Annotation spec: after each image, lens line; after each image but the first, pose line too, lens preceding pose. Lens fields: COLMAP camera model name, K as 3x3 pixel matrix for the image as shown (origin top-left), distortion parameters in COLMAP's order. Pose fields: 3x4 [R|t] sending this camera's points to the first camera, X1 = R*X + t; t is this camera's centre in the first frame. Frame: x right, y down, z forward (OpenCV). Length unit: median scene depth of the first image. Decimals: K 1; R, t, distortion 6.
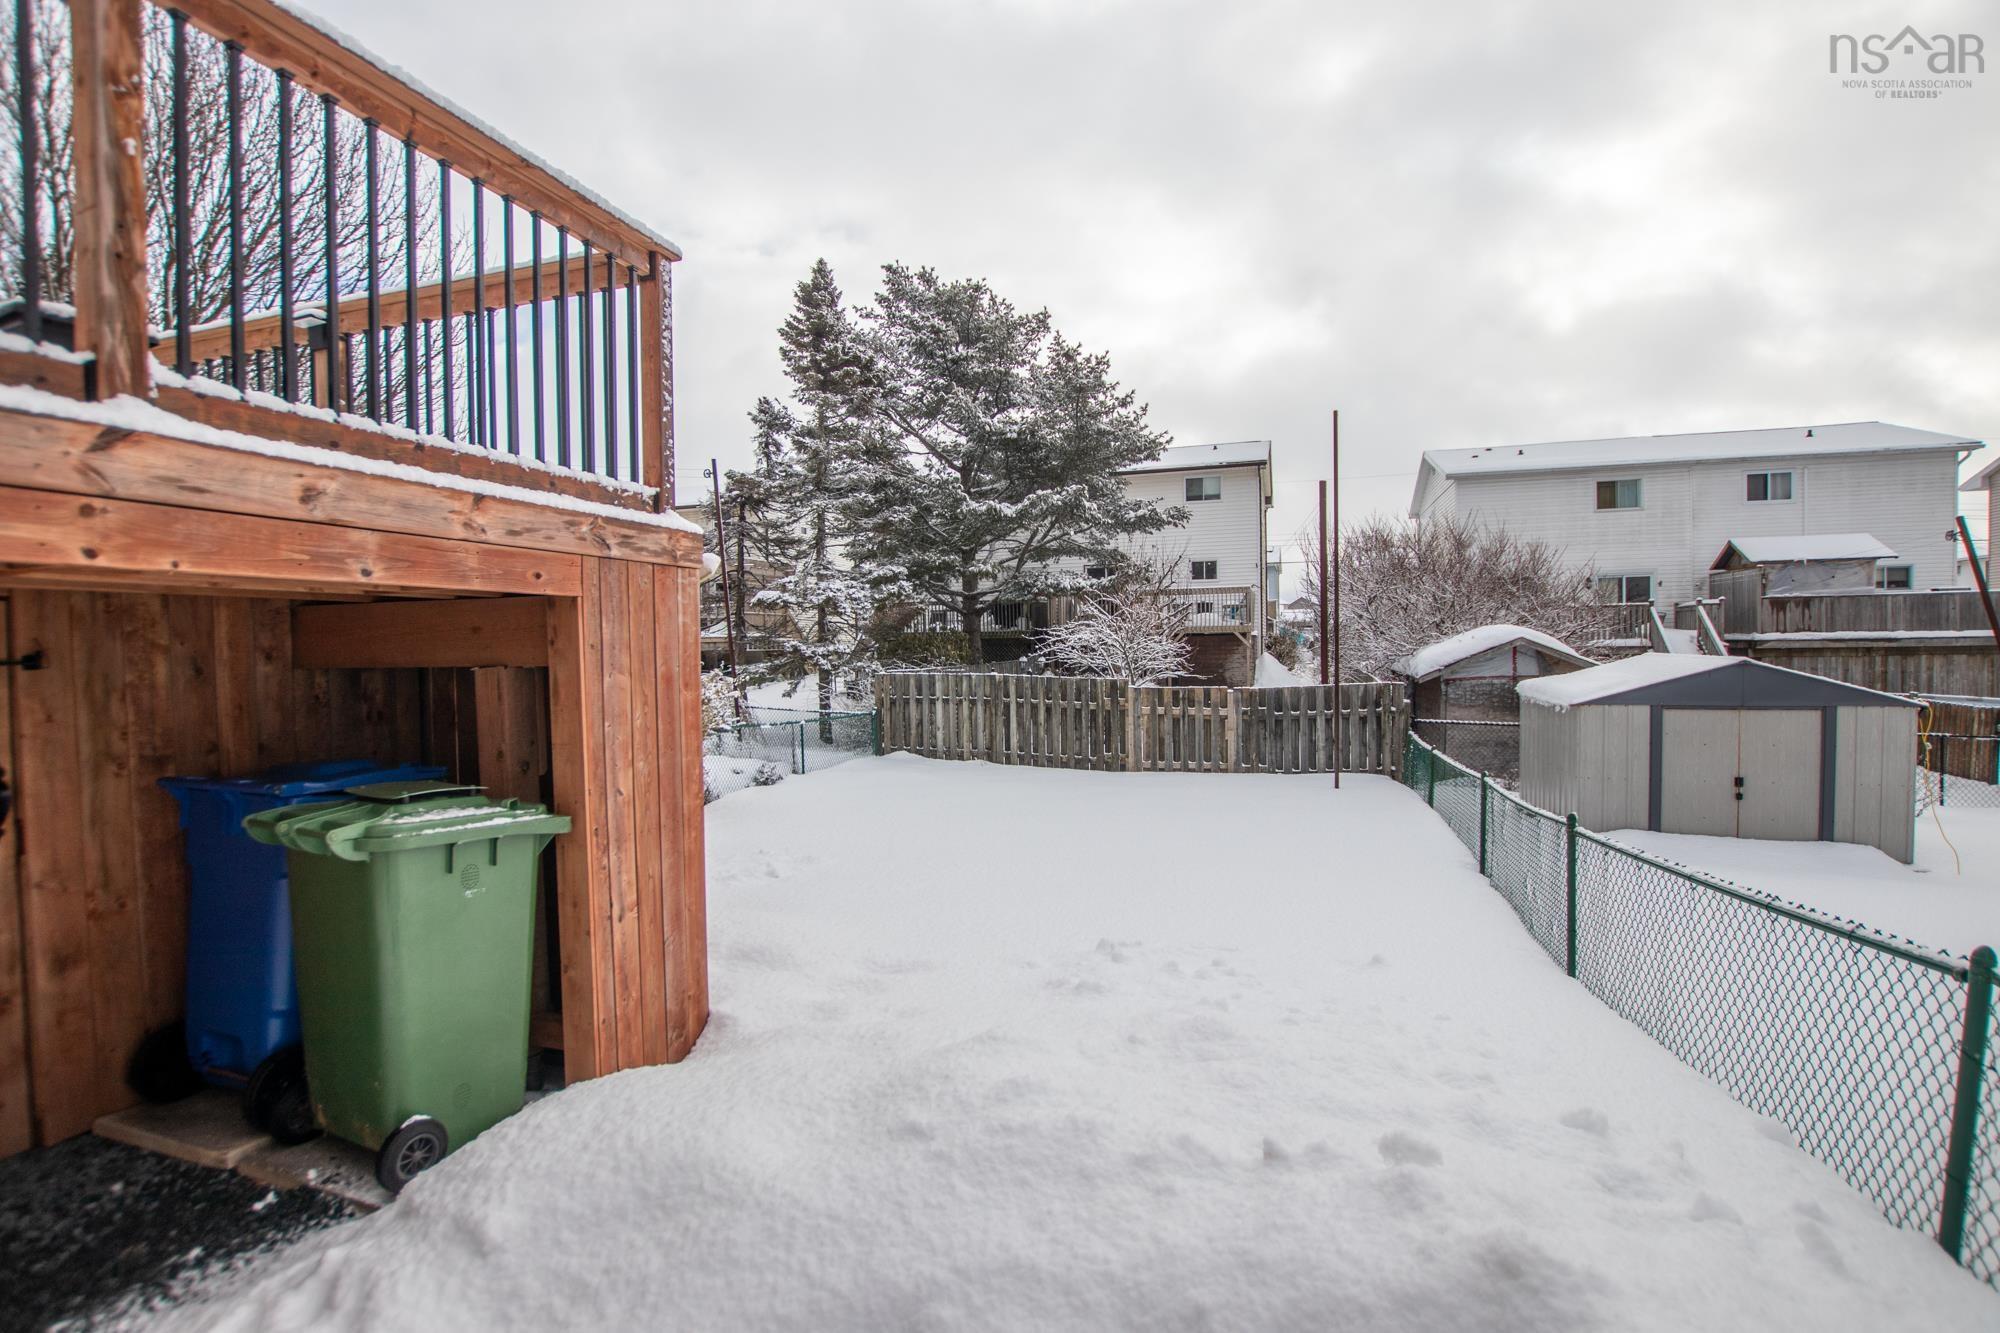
lens RADIAL K [[936.8, 0, 990.9], [0, 936.8, 674.6], [0, 0, 1]] dist [-0.030273, 0.001876]
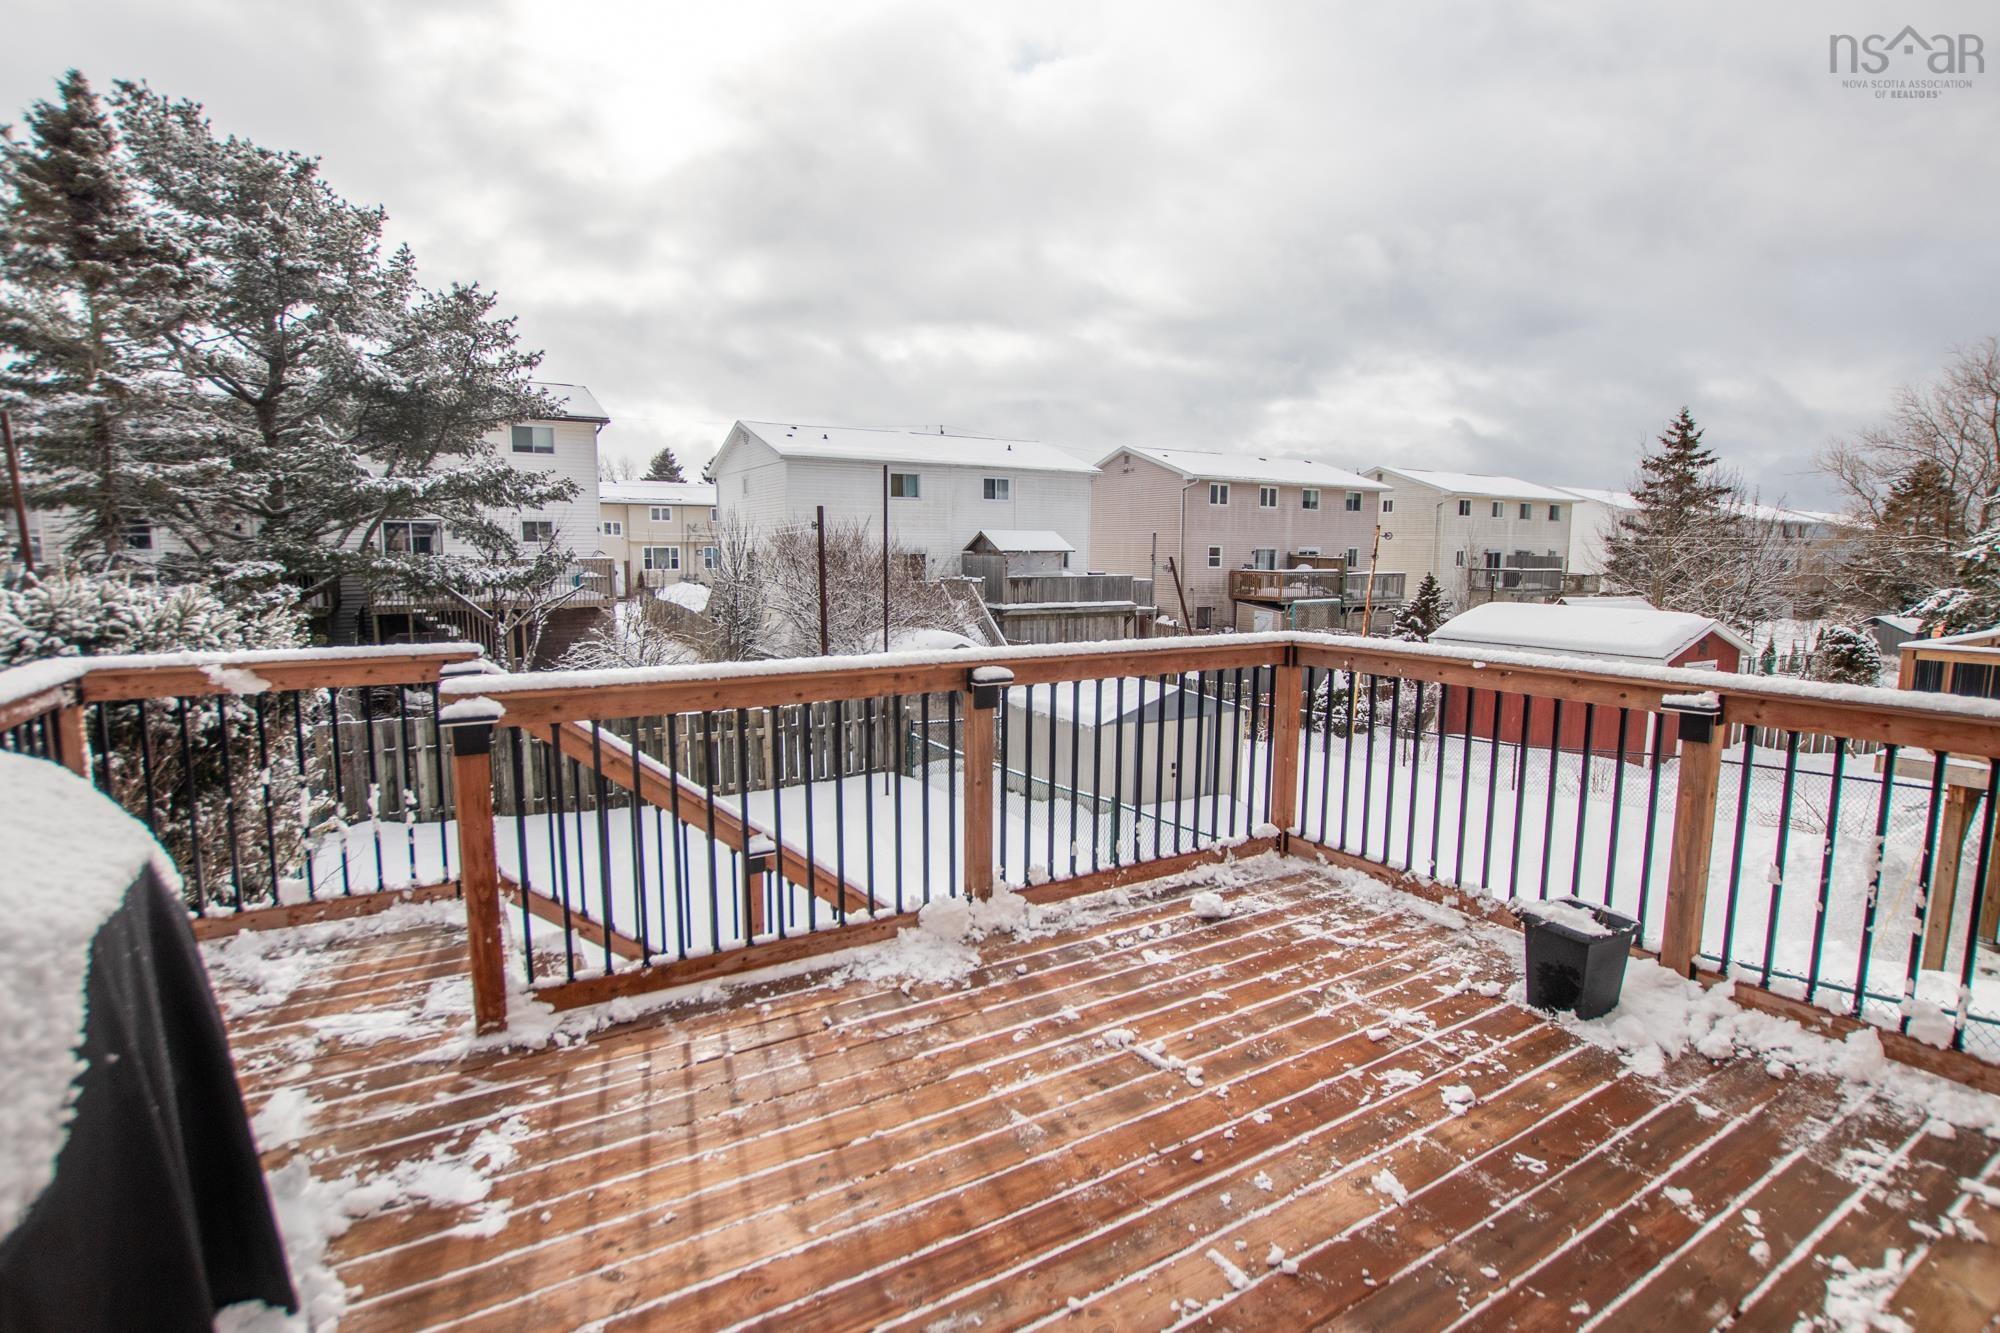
lens RADIAL K [[966.8, 0, 999.5], [0, 966.8, 675.4], [0, 0, 1]] dist [-0.041234, 0.006809]
pose [[0.653516, -0.079960, 0.752678, -0.282184], [0.006691, 0.994976, 0.099891, -0.095538], [-0.756883, -0.060244, 0.650767, 0.085207]]
